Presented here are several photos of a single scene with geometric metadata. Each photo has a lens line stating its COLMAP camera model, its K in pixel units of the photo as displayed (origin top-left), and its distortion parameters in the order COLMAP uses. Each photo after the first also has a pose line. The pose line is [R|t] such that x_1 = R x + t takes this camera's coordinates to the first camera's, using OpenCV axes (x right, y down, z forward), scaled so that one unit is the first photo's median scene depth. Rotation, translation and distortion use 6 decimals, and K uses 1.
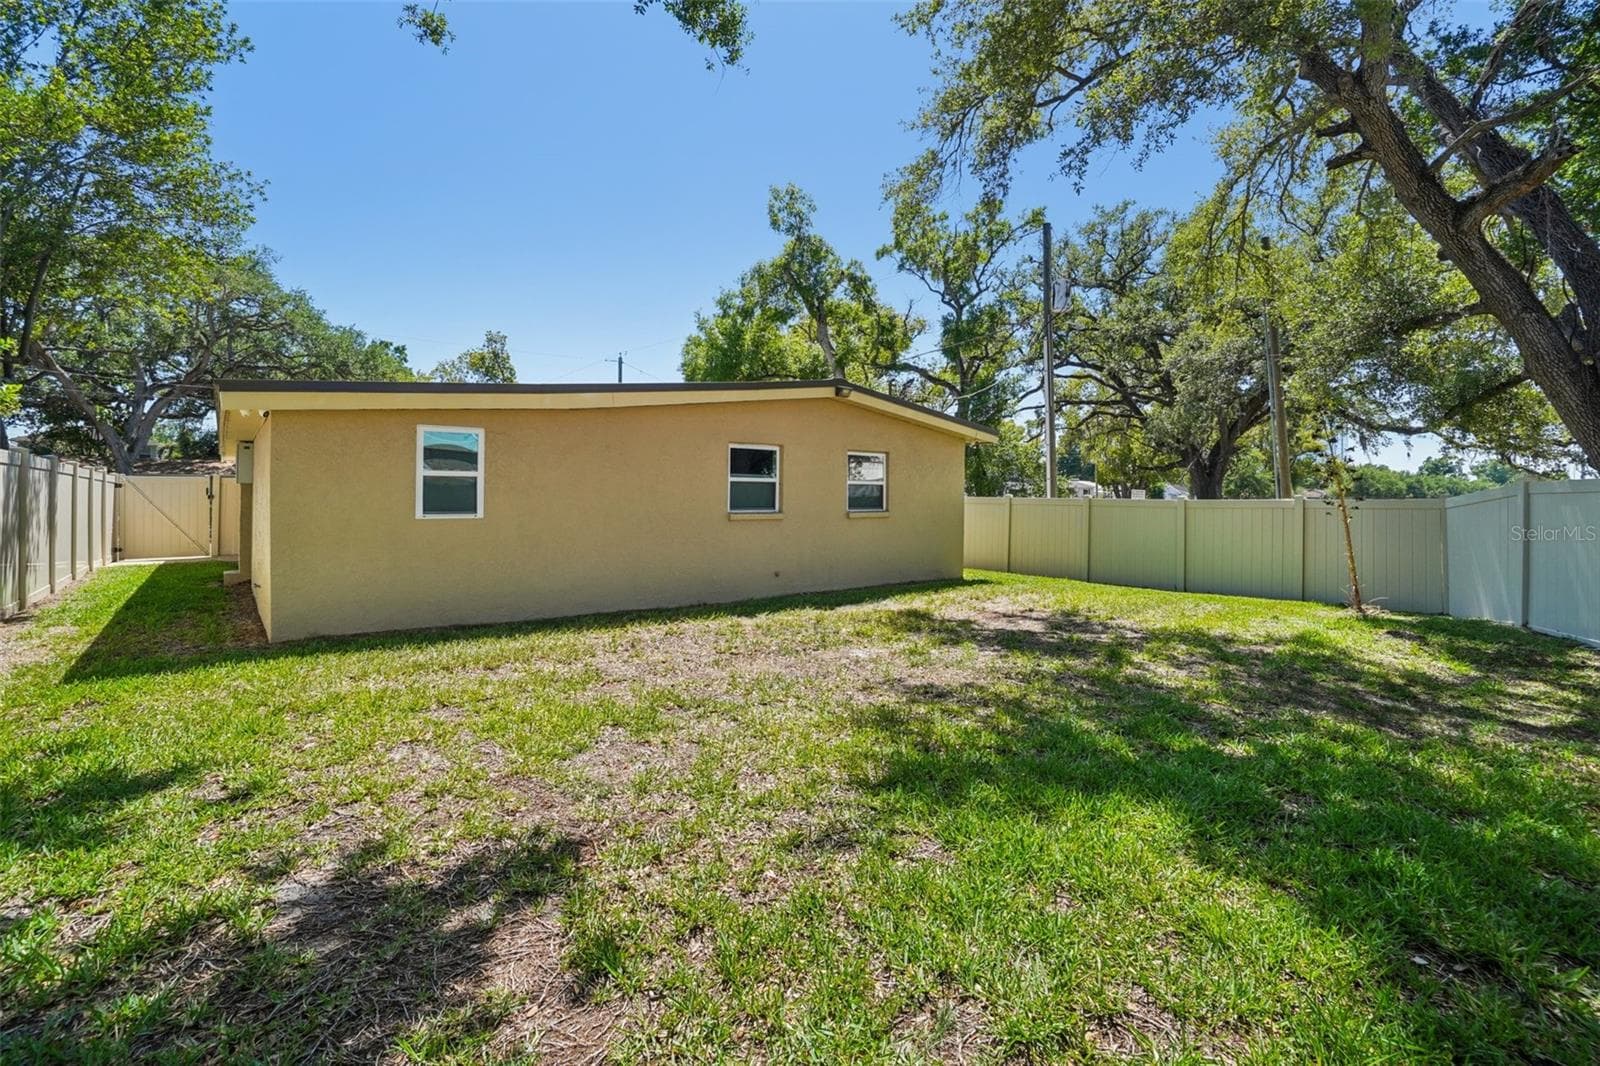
lens RADIAL K [[720.9, 0, 803.7], [0, 720.9, 521.5], [0, 0, 1]] dist [-0.072605, 0.036152]
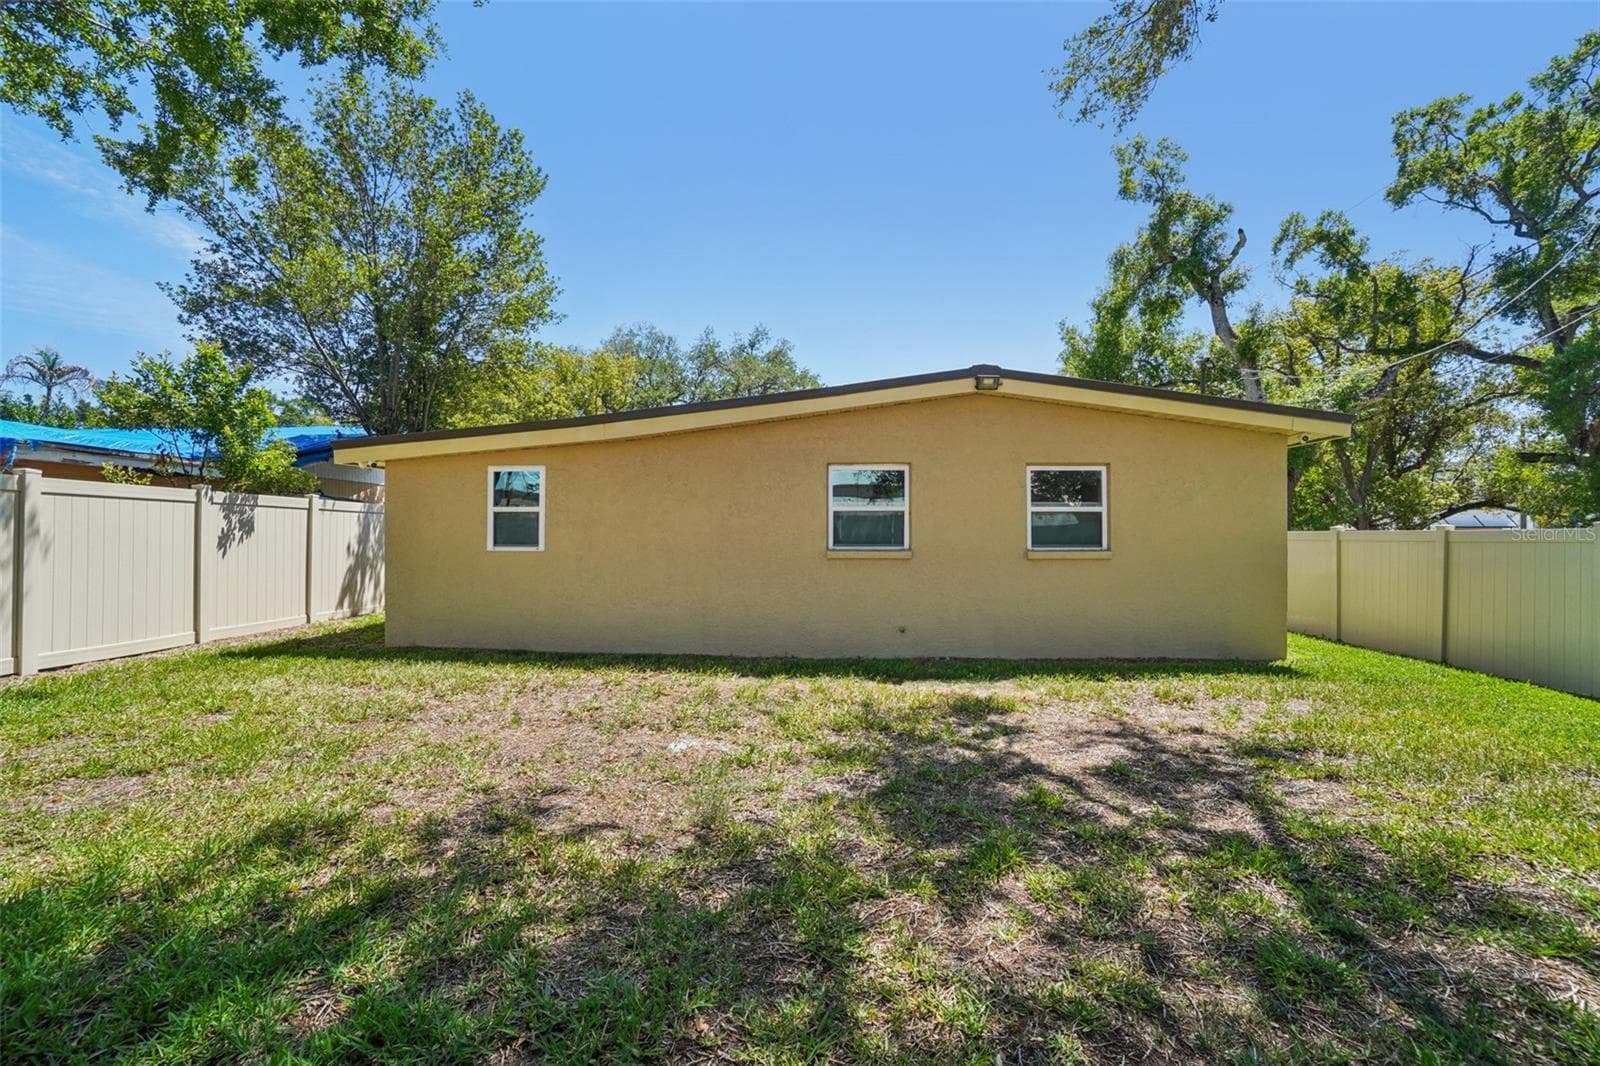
lens RADIAL K [[720.9, 0, 803.7], [0, 720.9, 521.5], [0, 0, 1]] dist [-0.072605, 0.036152]
pose [[0.761291, -0.012675, -0.648287, 0.336400], [-0.019382, 0.998917, -0.042290, -0.007381], [0.648121, 0.044760, 0.760221, 0.294279]]
